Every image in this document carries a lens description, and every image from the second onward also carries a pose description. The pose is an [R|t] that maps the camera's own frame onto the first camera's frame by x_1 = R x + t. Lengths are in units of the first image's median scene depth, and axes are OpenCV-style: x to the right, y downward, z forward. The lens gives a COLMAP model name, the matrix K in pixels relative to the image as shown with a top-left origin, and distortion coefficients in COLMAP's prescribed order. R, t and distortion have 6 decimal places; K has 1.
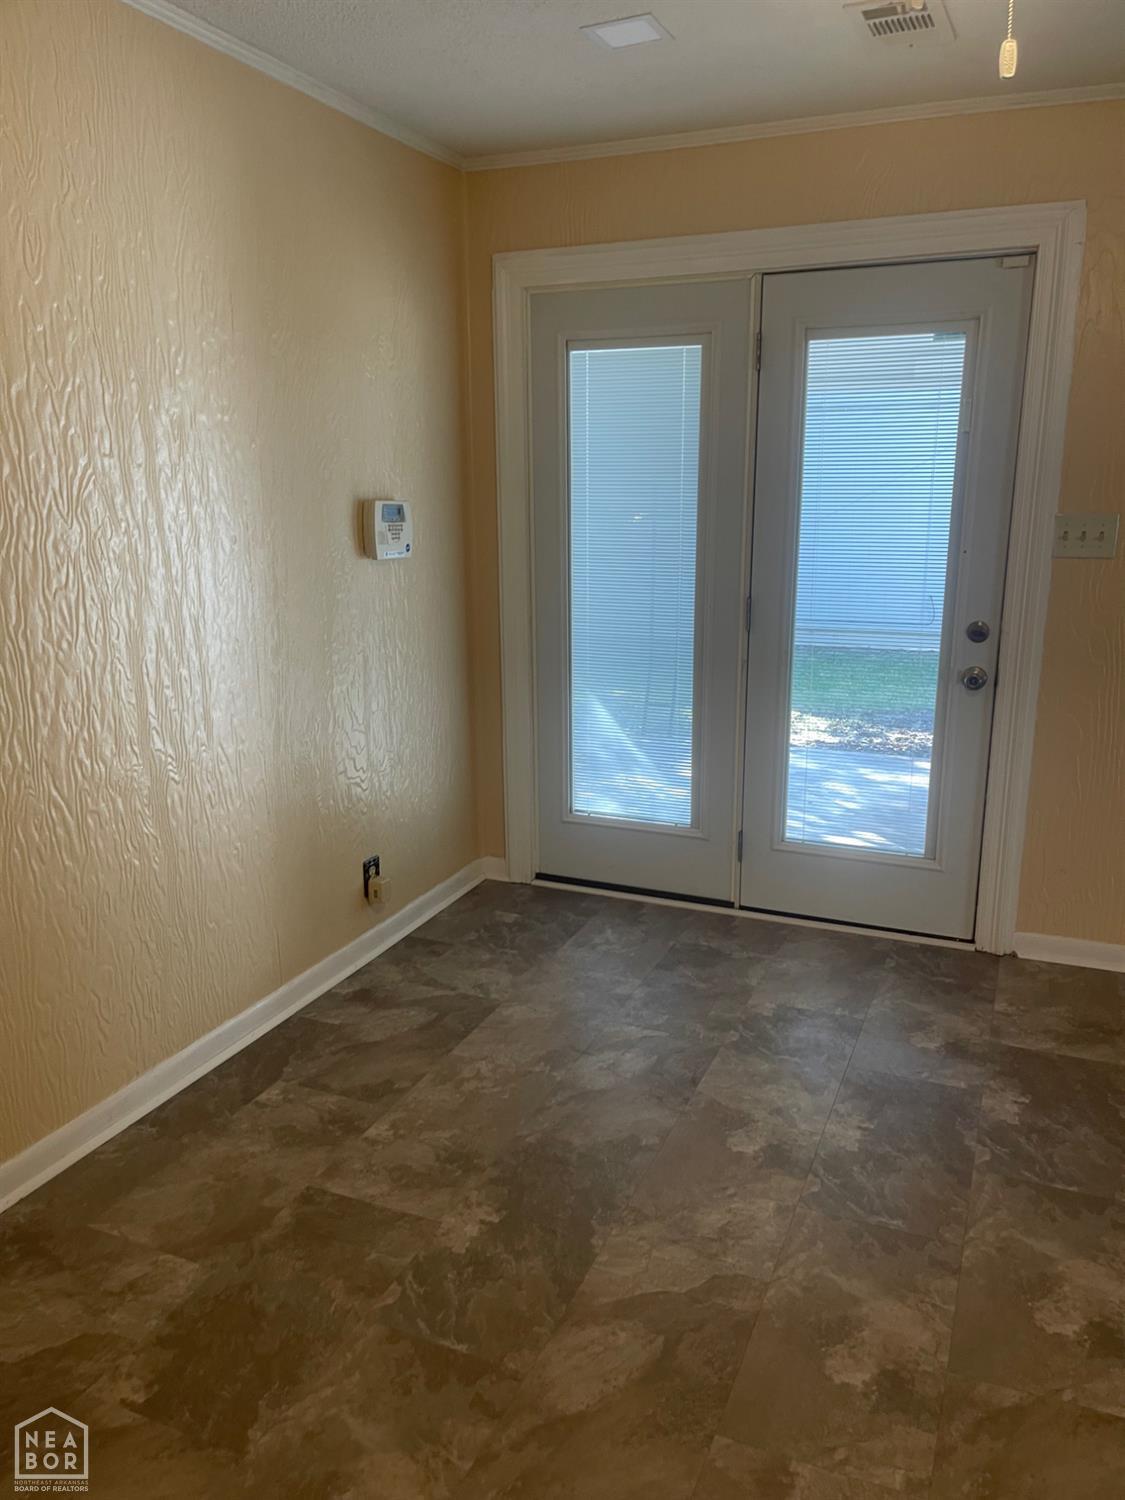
lens RADIAL K [[1127.0, 0, 572.7], [0, 1127.0, 766.1], [0, 0, 1]] dist [0.065826, -0.087515]
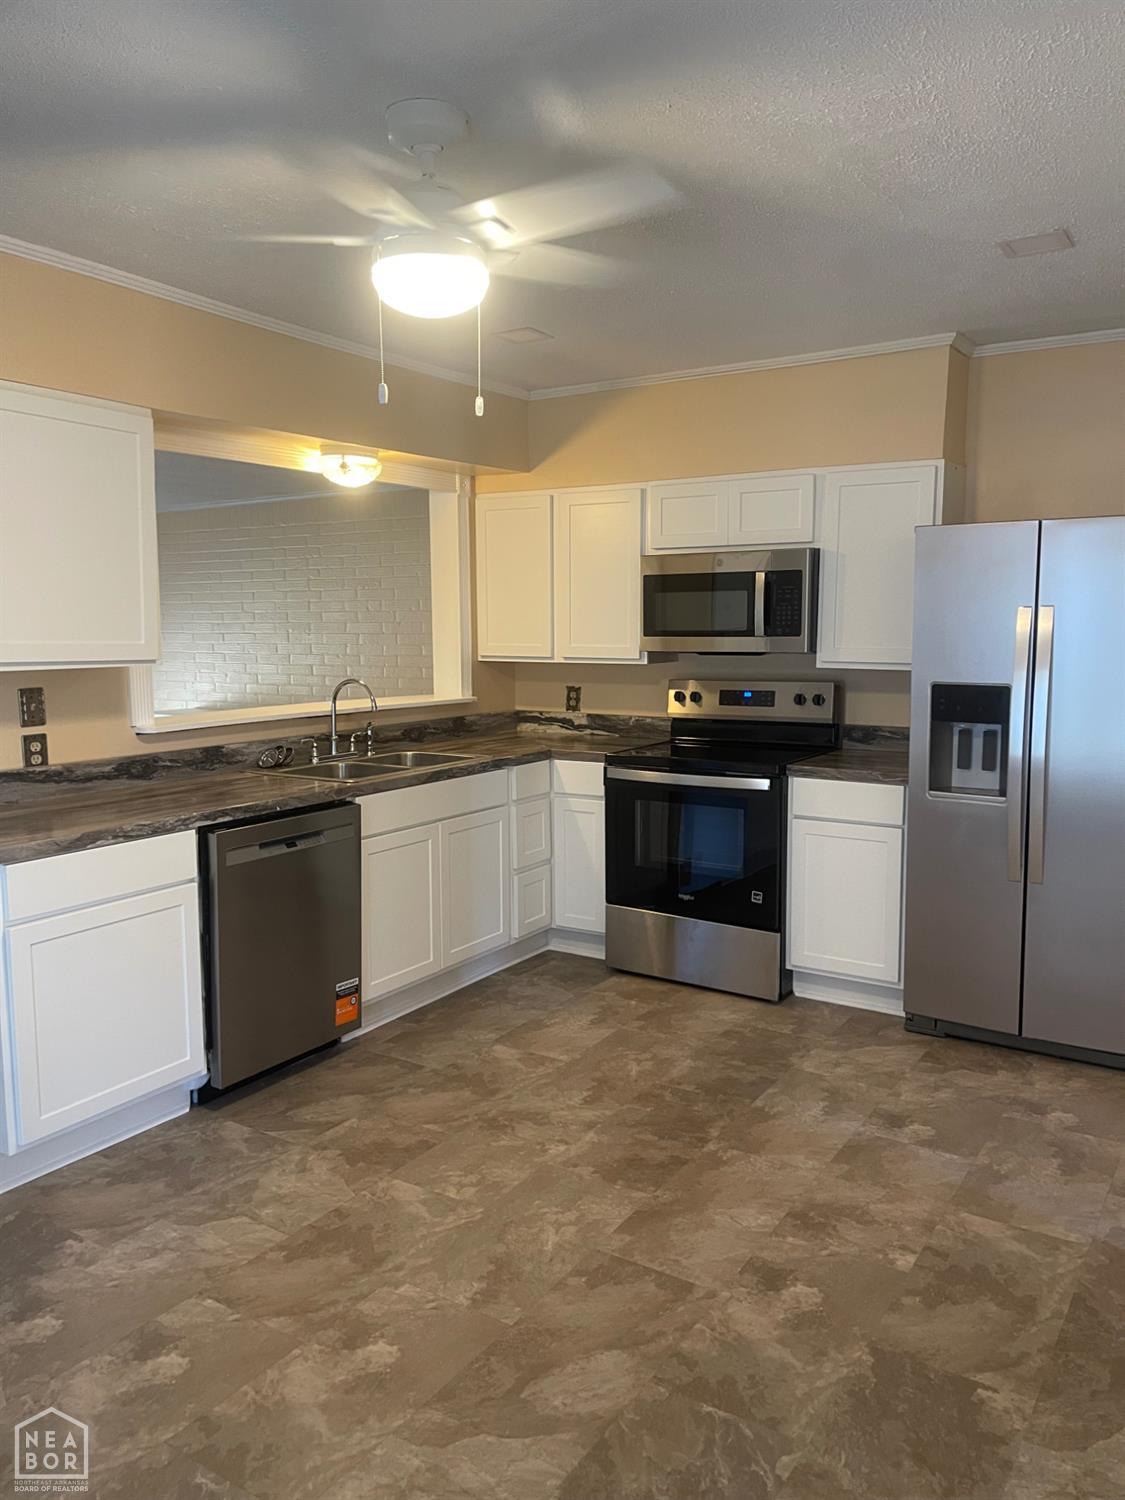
lens RADIAL K [[1127.0, 0, 572.7], [0, 1127.0, 766.1], [0, 0, 1]] dist [0.065826, -0.087515]
pose [[-0.985673, -0.016299, 0.167880, -0.143797], [0.047026, 0.929297, 0.366327, -0.458787], [-0.161982, 0.368974, -0.915216, 1.792129]]
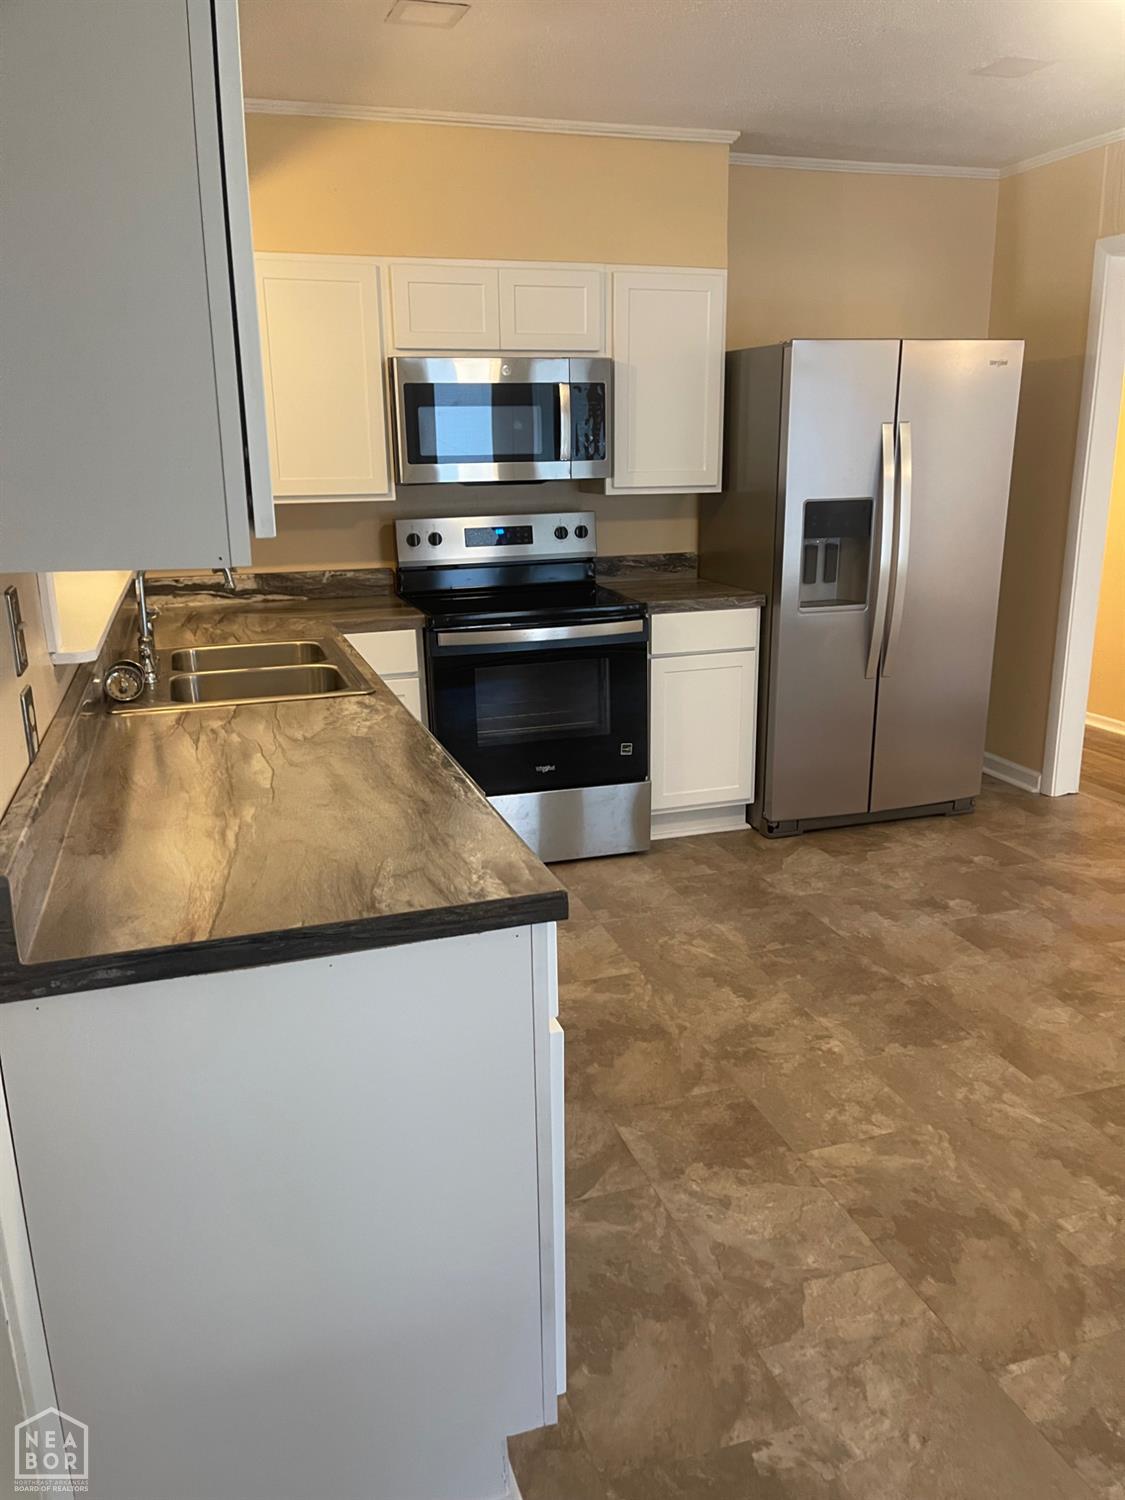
lens RADIAL K [[1127.0, 0, 572.7], [0, 1127.0, 766.1], [0, 0, 1]] dist [0.065826, -0.087515]
pose [[-0.757045, 0.190547, -0.624959, 1.211280], [-0.143785, 0.884490, 0.443851, -0.265353], [0.637345, 0.425875, -0.642201, 1.084159]]
